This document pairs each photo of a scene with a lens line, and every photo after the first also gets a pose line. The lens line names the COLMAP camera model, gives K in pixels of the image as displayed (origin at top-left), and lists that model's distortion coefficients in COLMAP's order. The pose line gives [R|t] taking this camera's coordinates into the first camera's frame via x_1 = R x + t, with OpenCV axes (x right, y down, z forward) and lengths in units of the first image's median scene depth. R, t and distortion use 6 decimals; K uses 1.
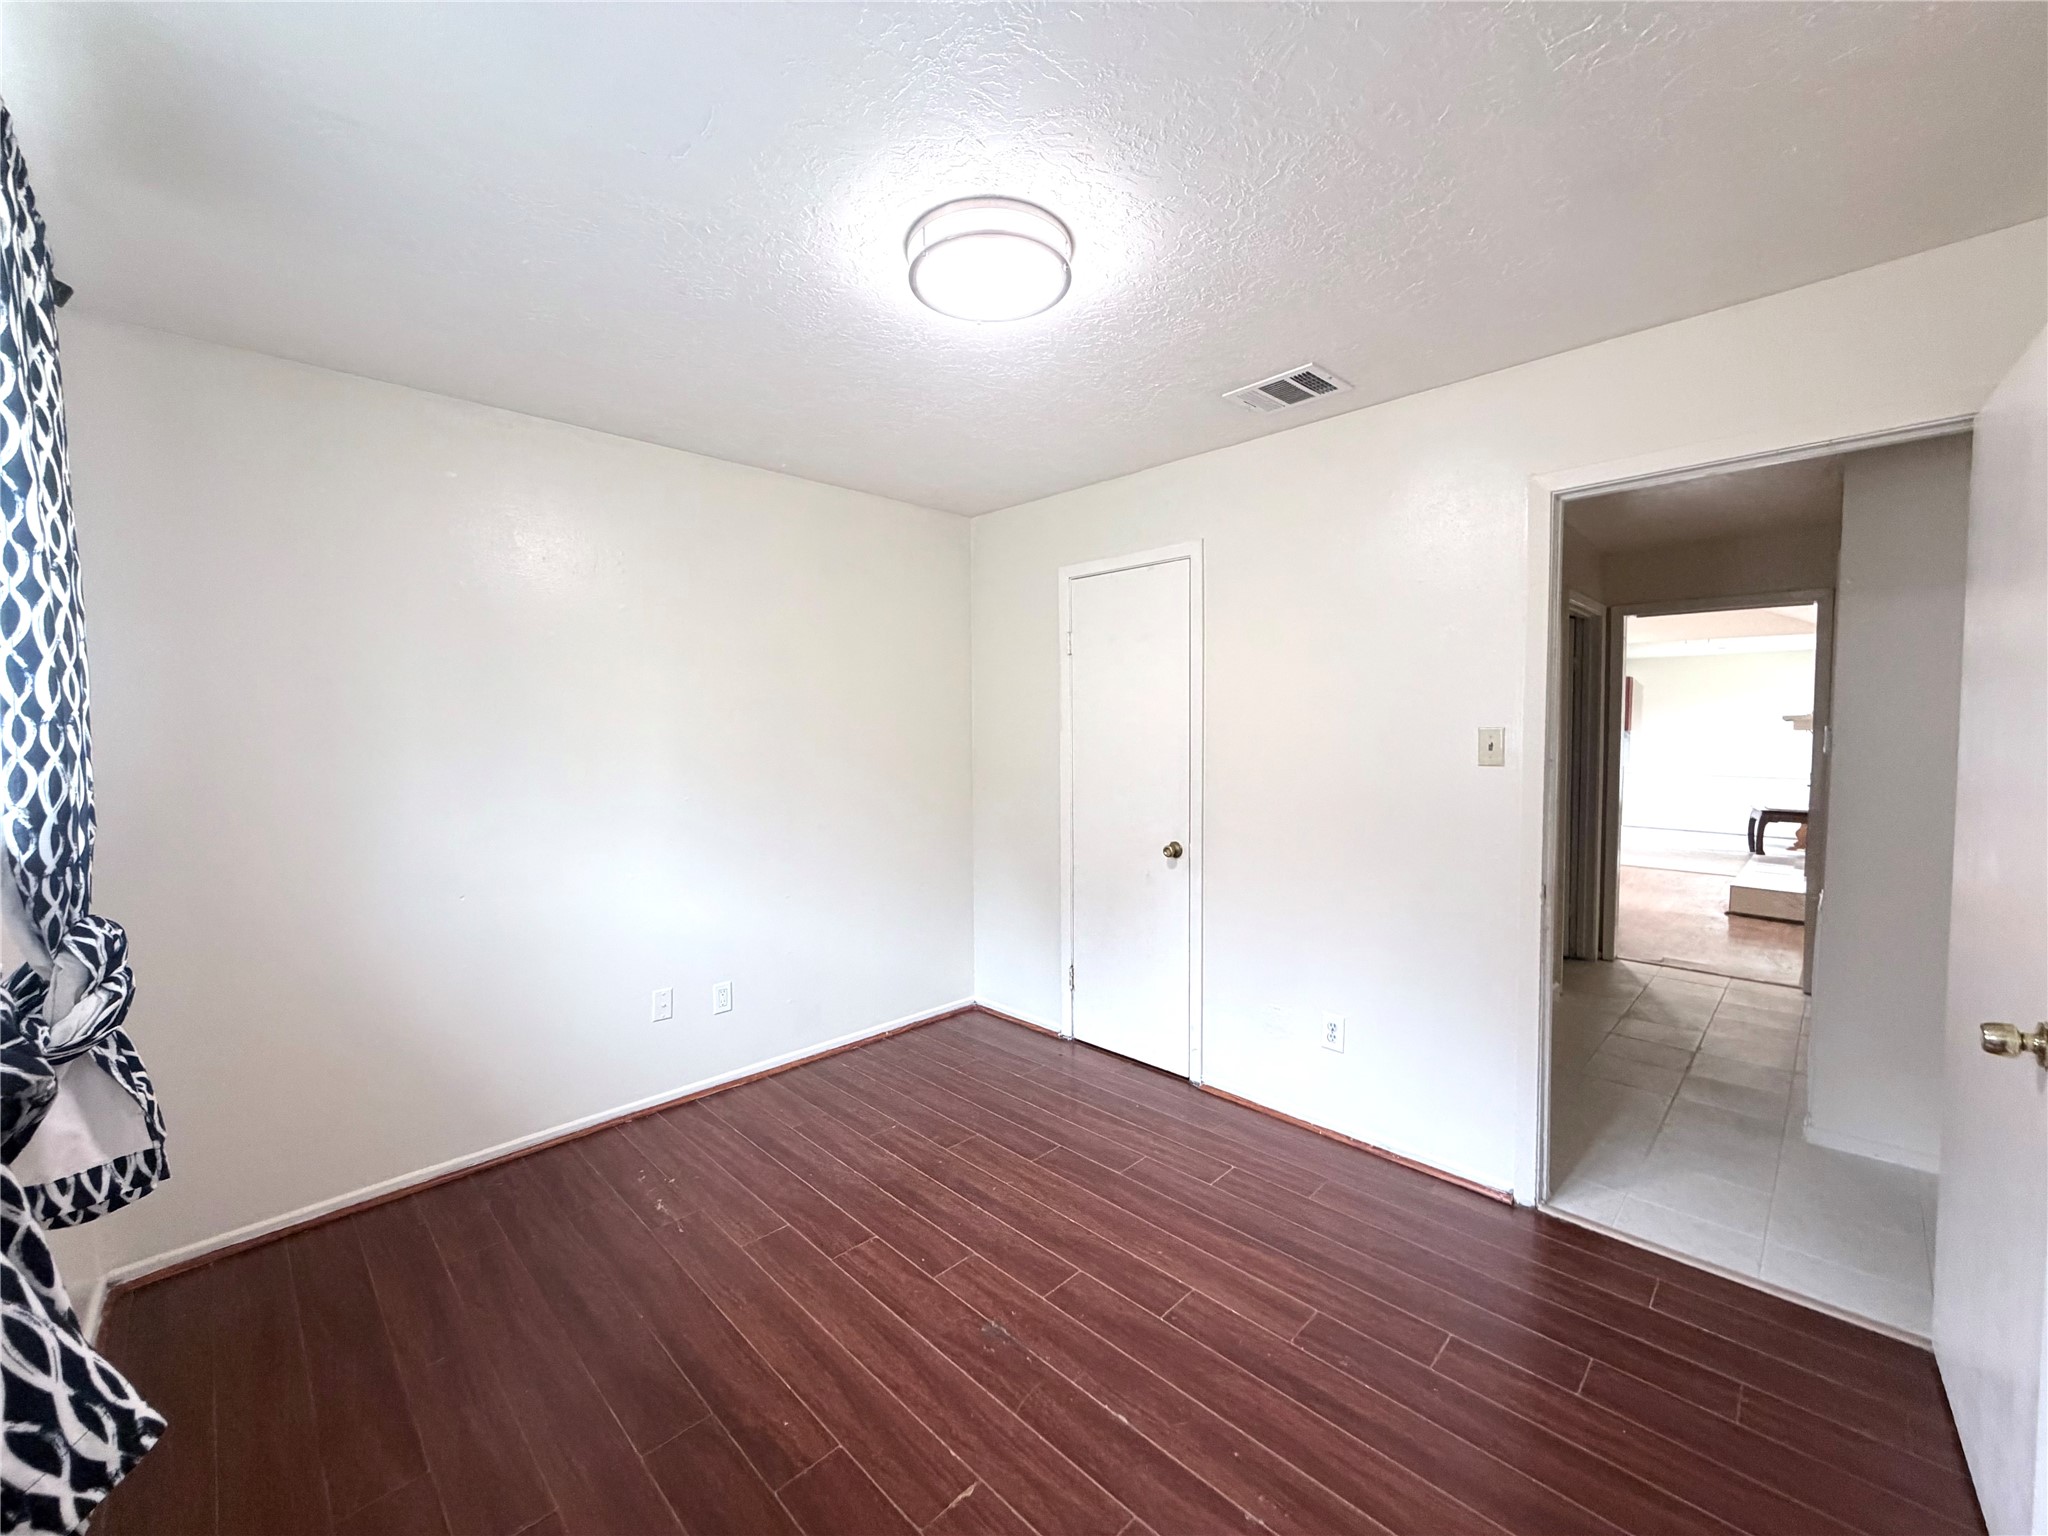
lens RADIAL K [[818.7, 0, 1015.4], [0, 818.7, 770.0], [0, 0, 1]] dist [0.002390, -0.000363]
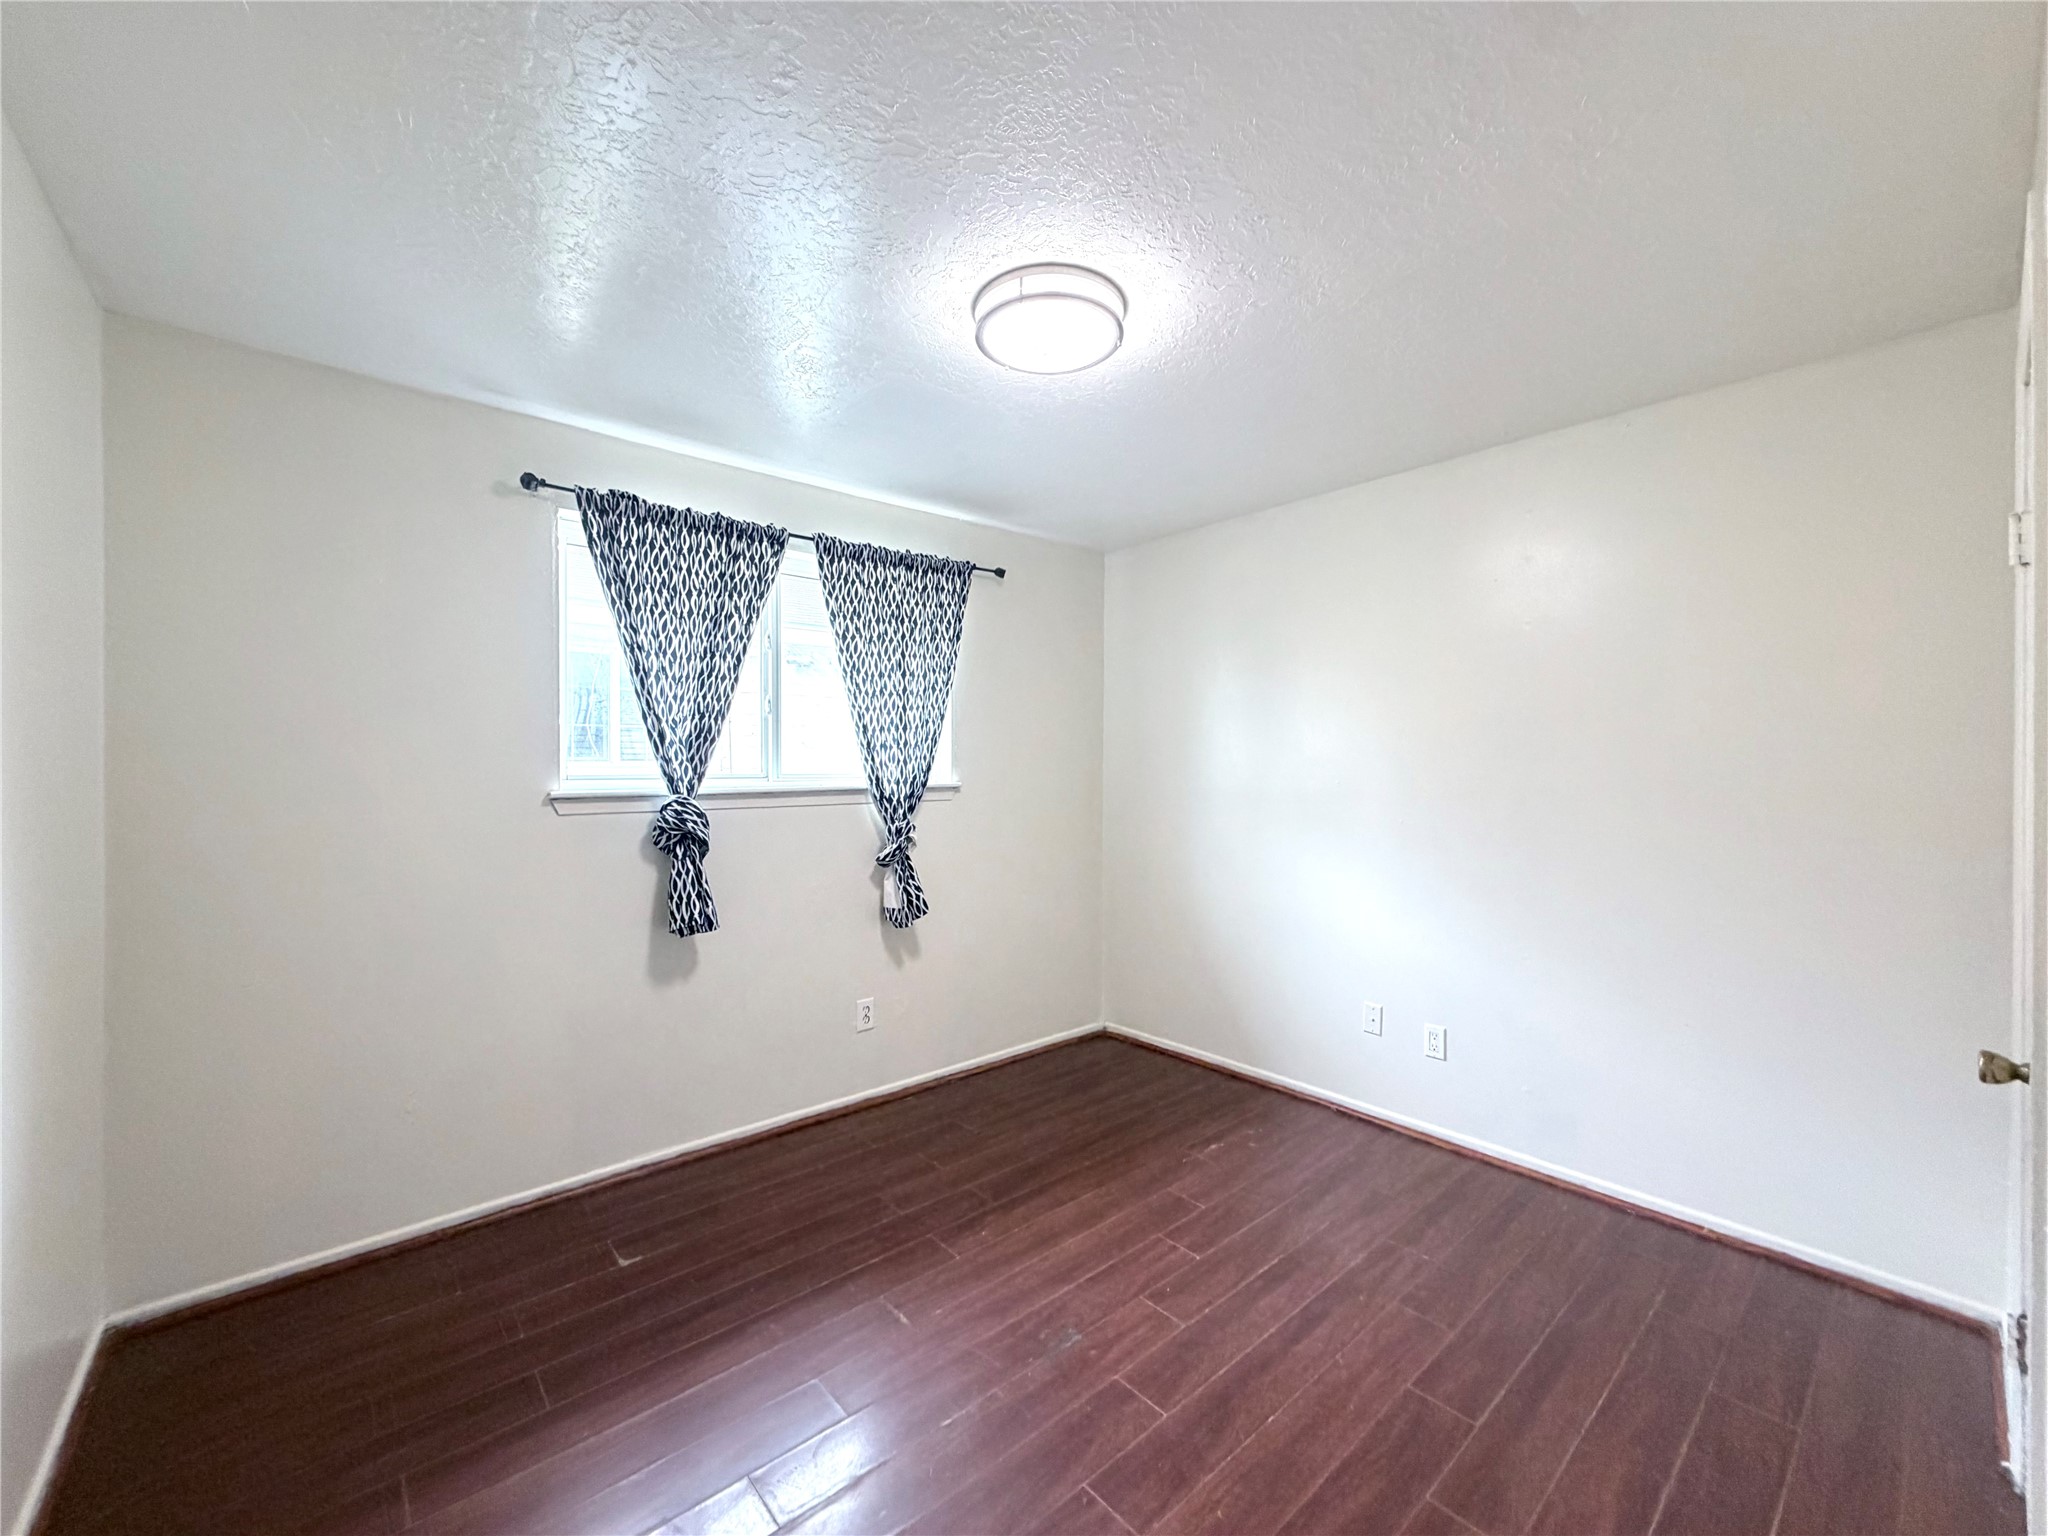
lens RADIAL K [[818.7, 0, 1027.8], [0, 818.7, 768.1], [0, 0, 1]] dist [0.002390, -0.000363]
pose [[-0.066156, 0.008852, -0.997770, 0.666156], [-0.051723, 0.998586, 0.012288, -0.019721], [0.996468, 0.052421, -0.065605, 0.663125]]
